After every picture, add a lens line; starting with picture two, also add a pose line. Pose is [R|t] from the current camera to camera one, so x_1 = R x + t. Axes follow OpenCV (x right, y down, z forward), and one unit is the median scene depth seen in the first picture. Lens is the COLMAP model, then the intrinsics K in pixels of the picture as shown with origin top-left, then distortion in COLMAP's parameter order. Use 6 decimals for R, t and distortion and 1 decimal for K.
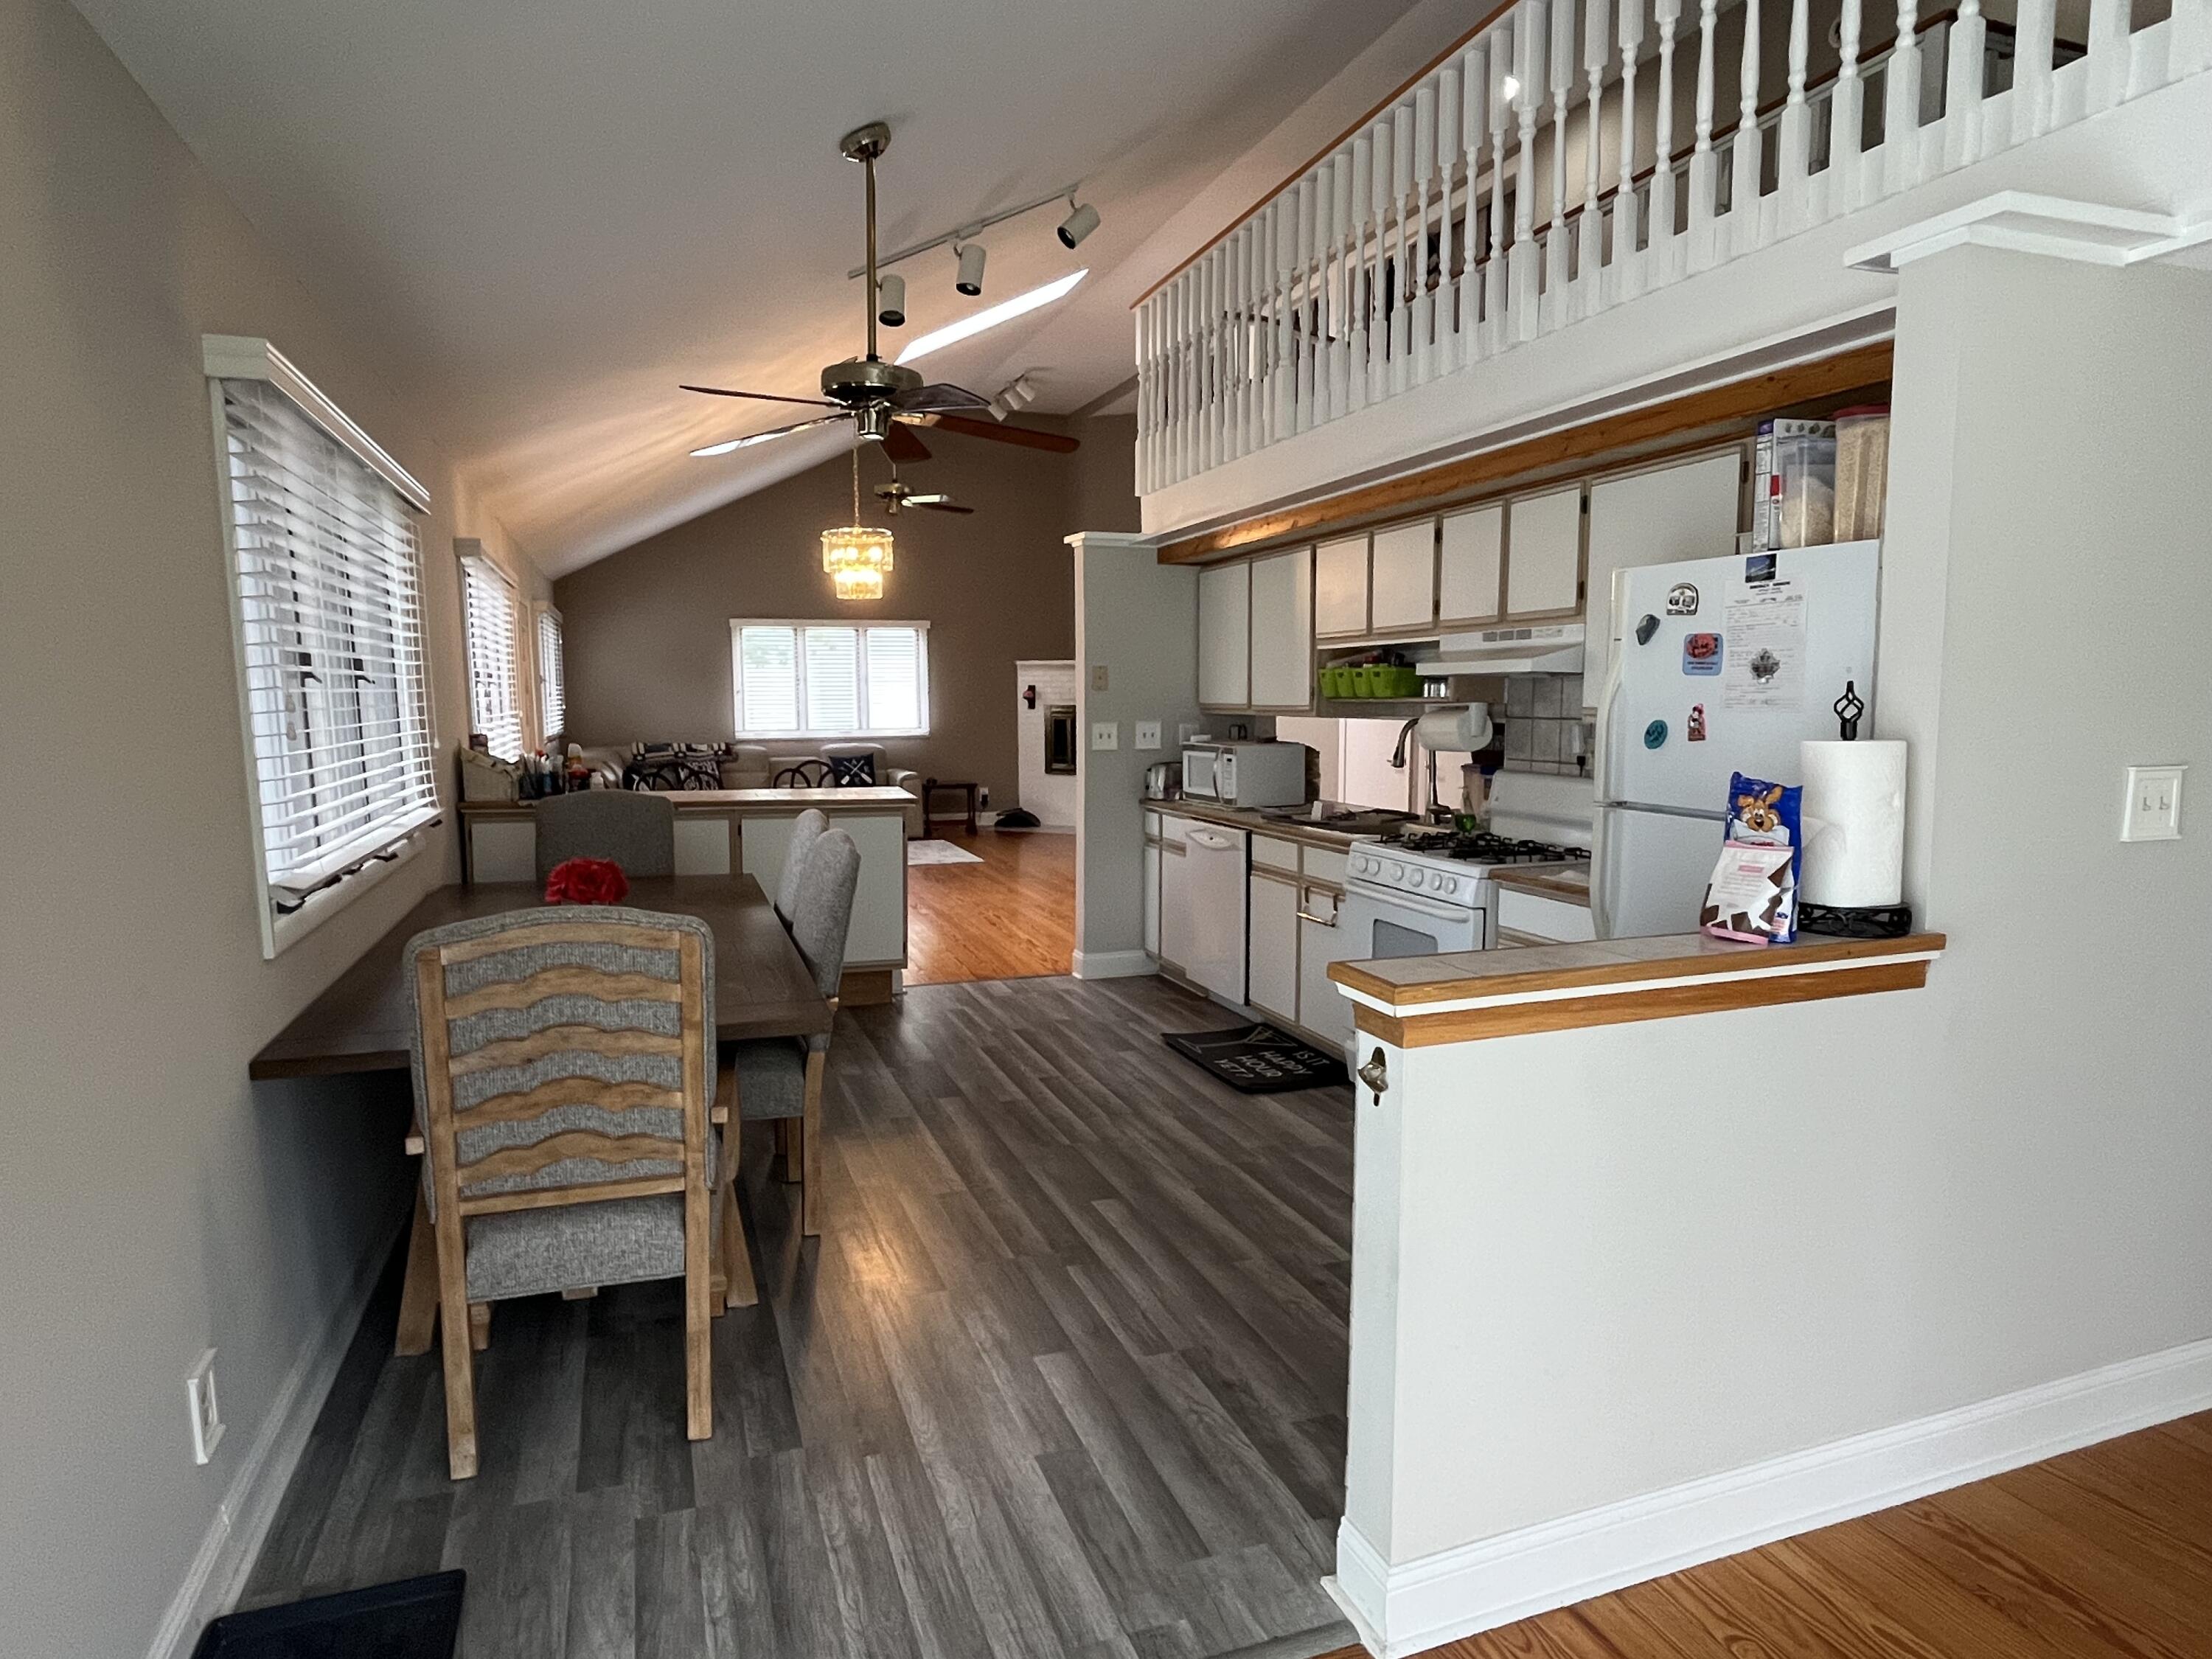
lens RADIAL K [[1291.4, 0, 1106.0], [0, 1291.4, 829.5], [0, 0, 1]] dist [-0.004812, 0.000223]
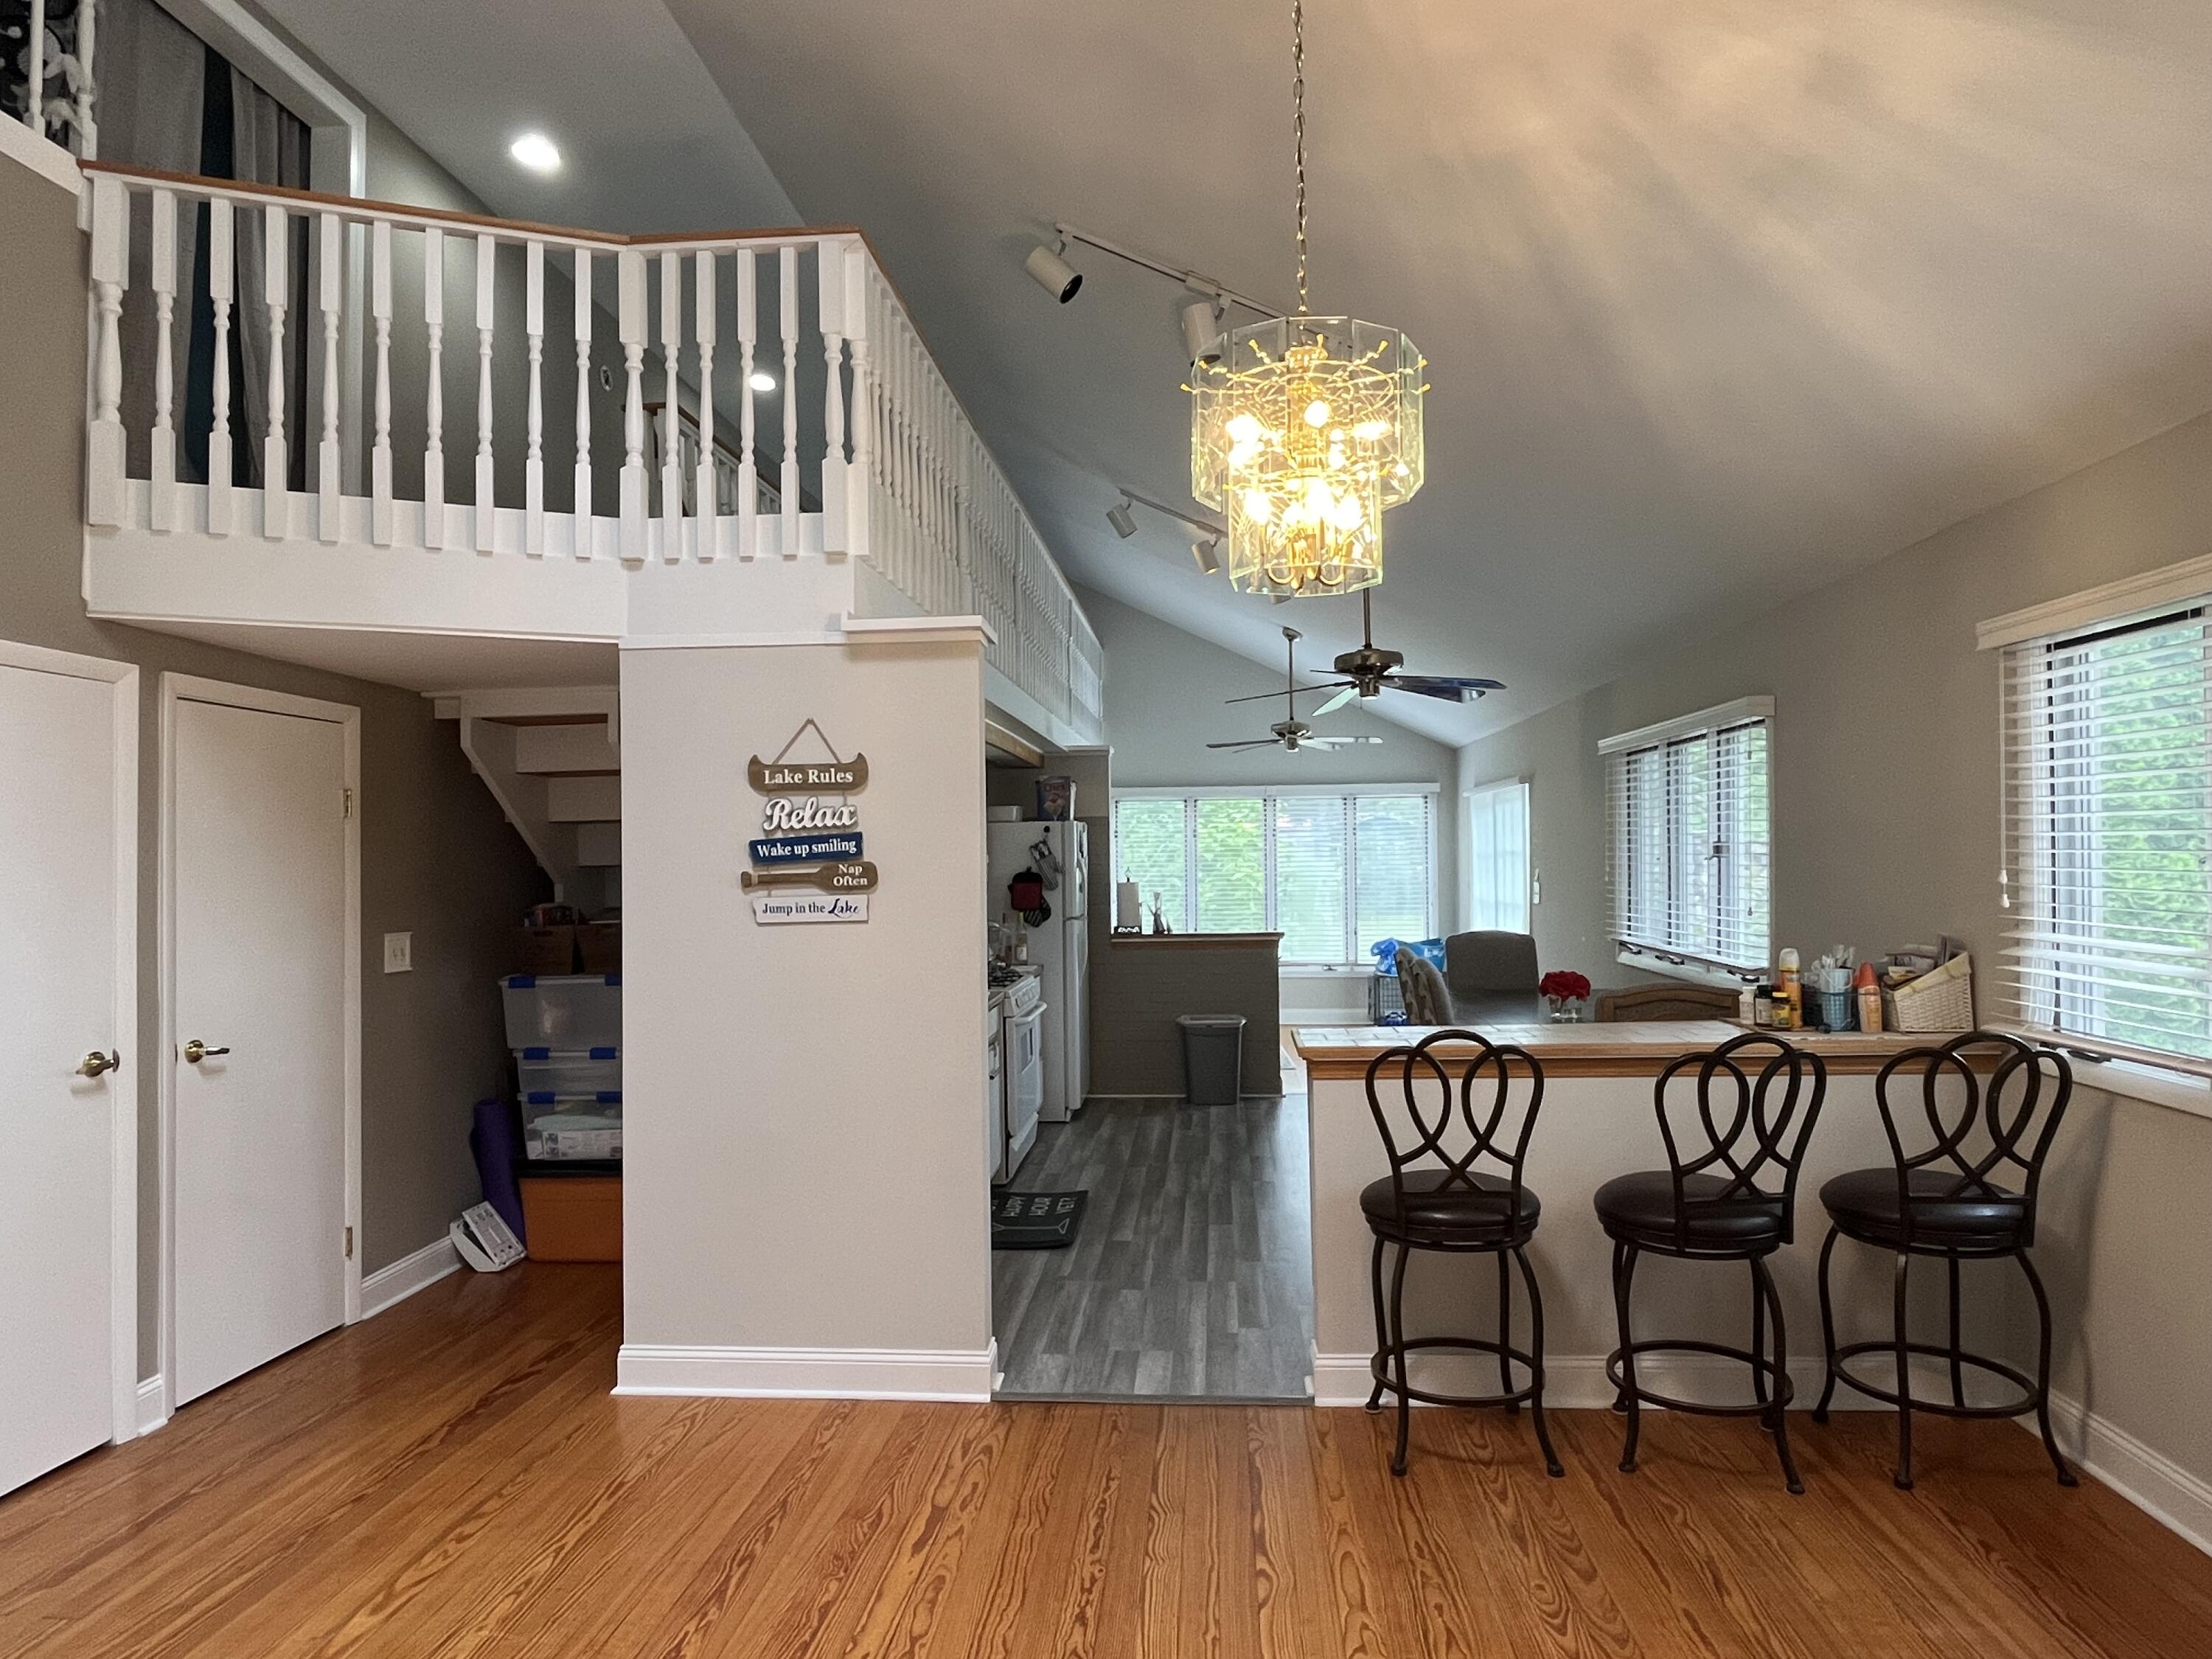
lens RADIAL K [[1291.4, 0, 1106.0], [0, 1291.4, 829.5], [0, 0, 1]] dist [-0.004812, 0.000223]
pose [[-0.907486, 0.023980, 0.419397, -0.166942], [0.061637, 0.995165, 0.076468, -0.091579], [-0.415536, 0.095244, -0.904577, 0.790374]]
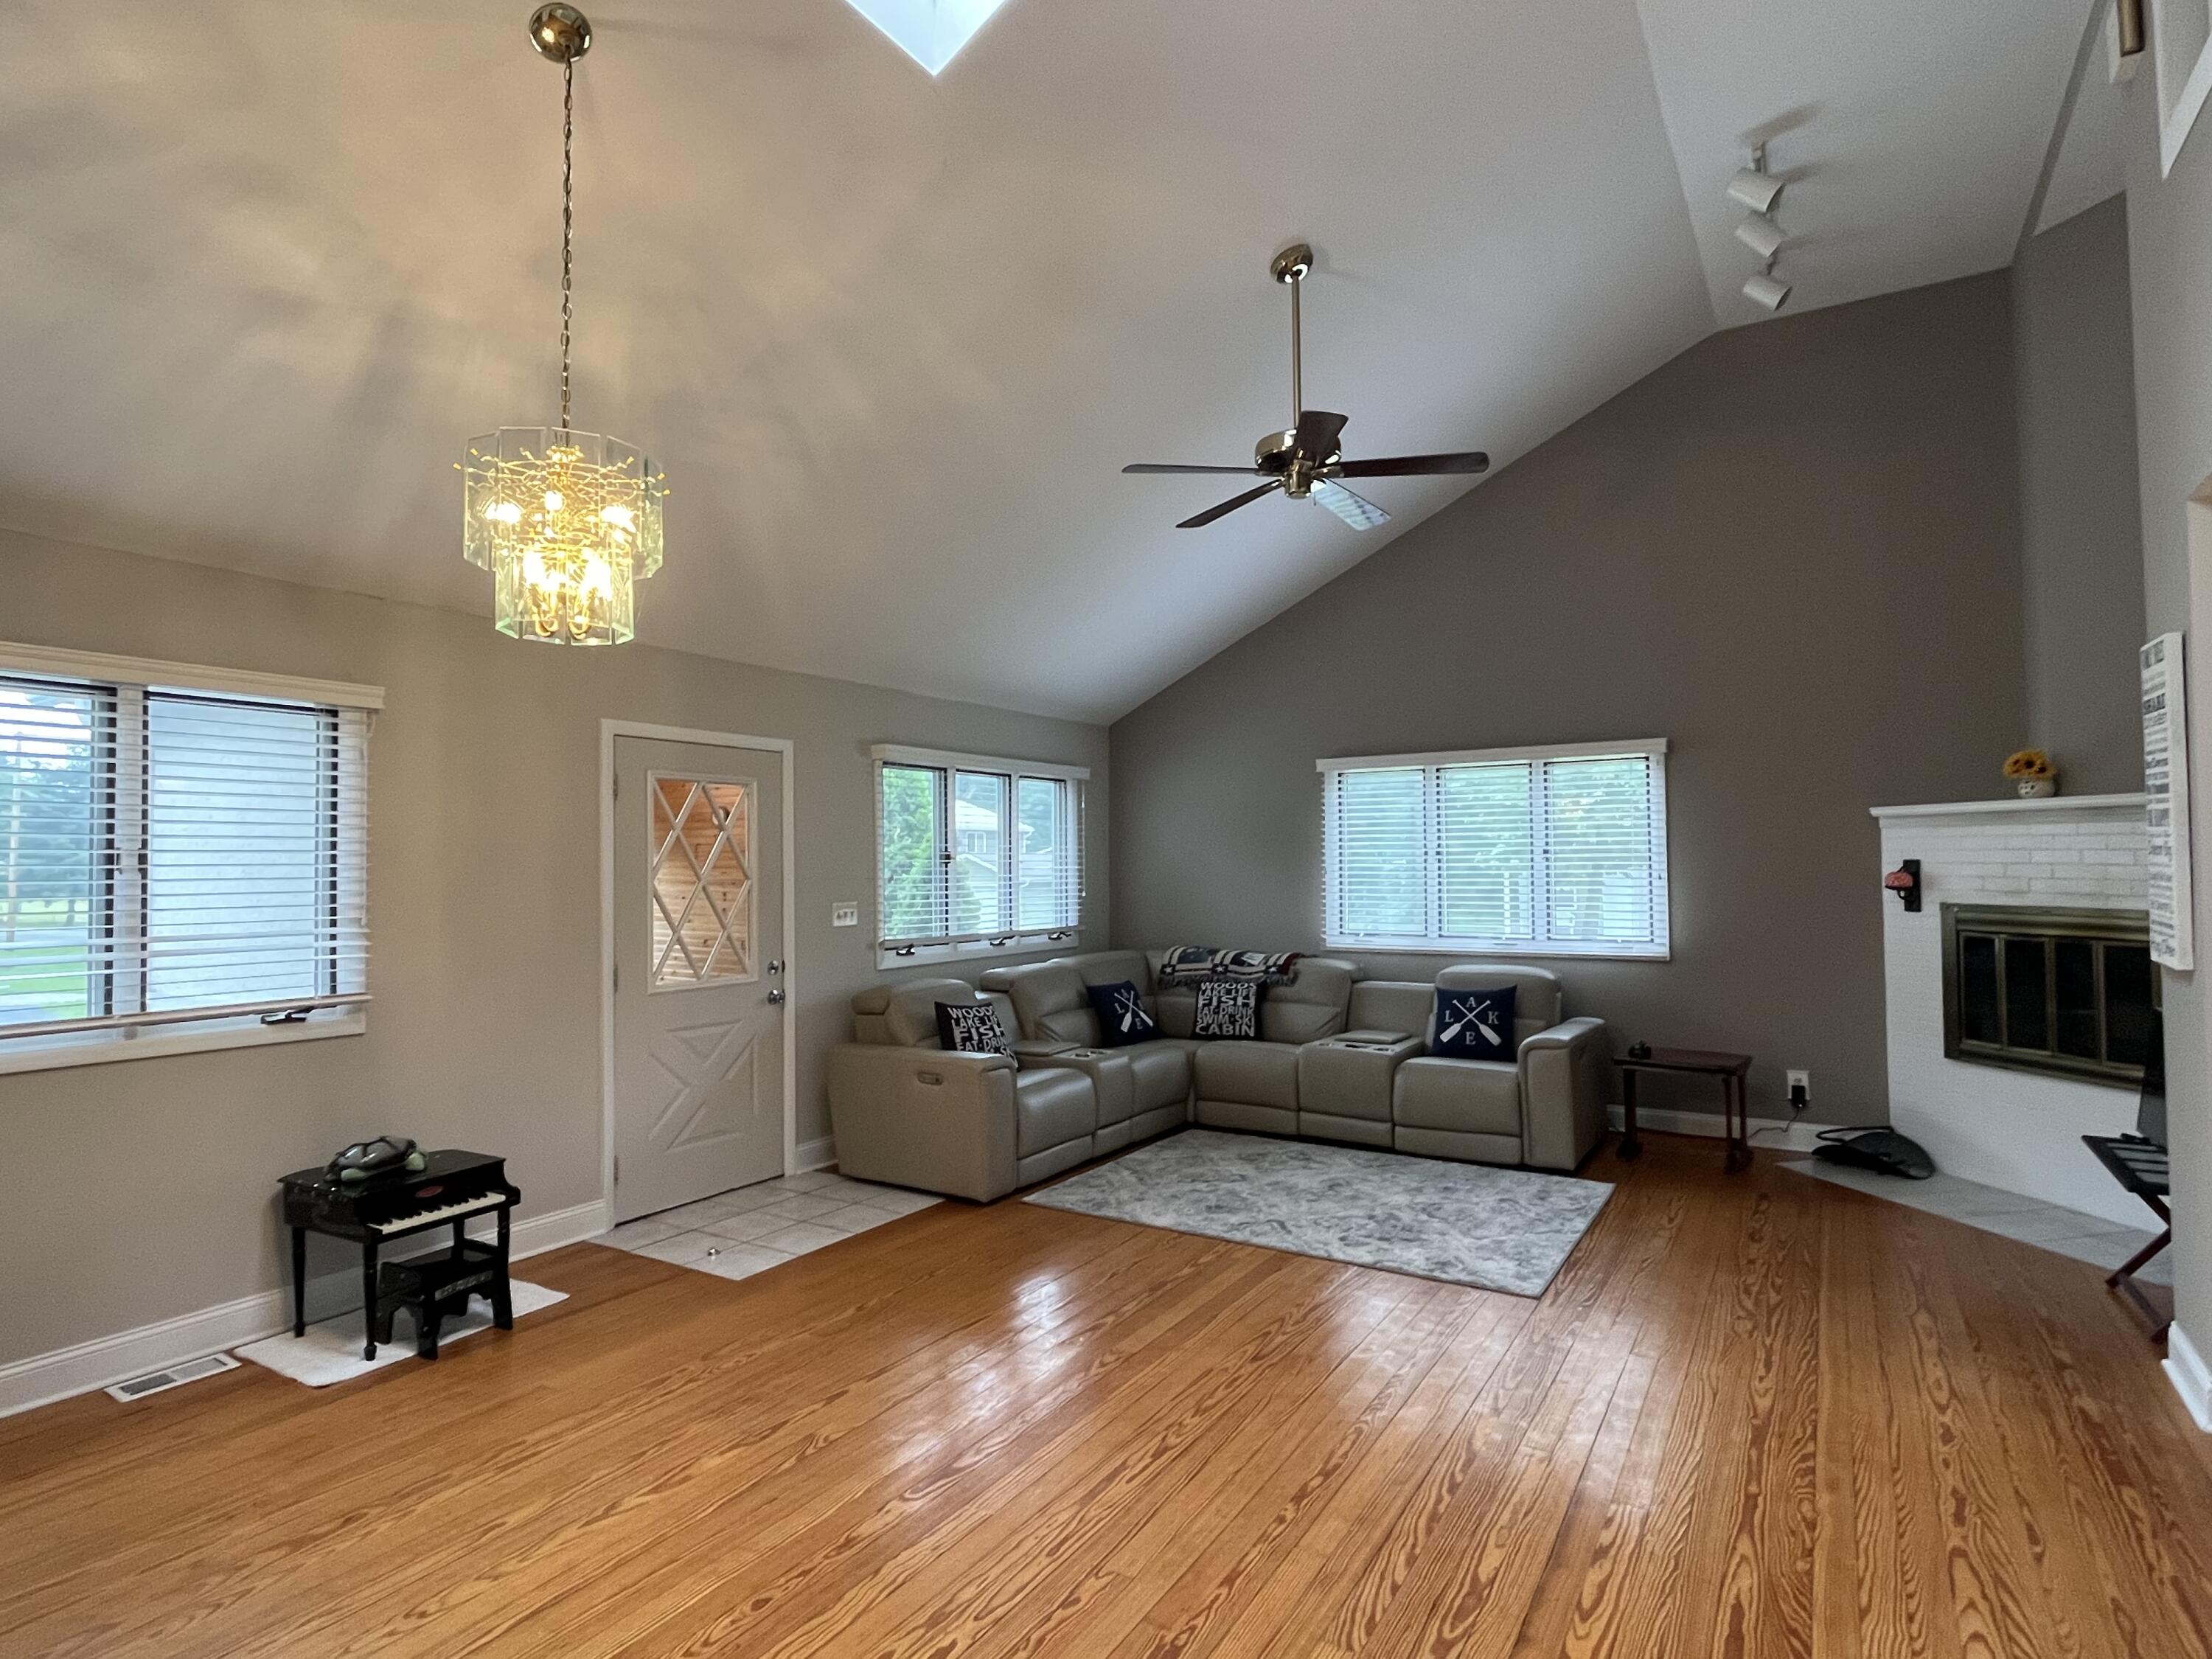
lens RADIAL K [[1166.4, 0, 1108.0], [0, 1166.4, 836.7], [0, 0, 1]] dist [0.002466, -0.001659]
pose [[0.622250, -0.019749, -0.782569, 0.096653], [-0.081206, 0.992660, -0.089621, -0.065002], [0.778595, 0.119316, 0.616079, 0.568586]]
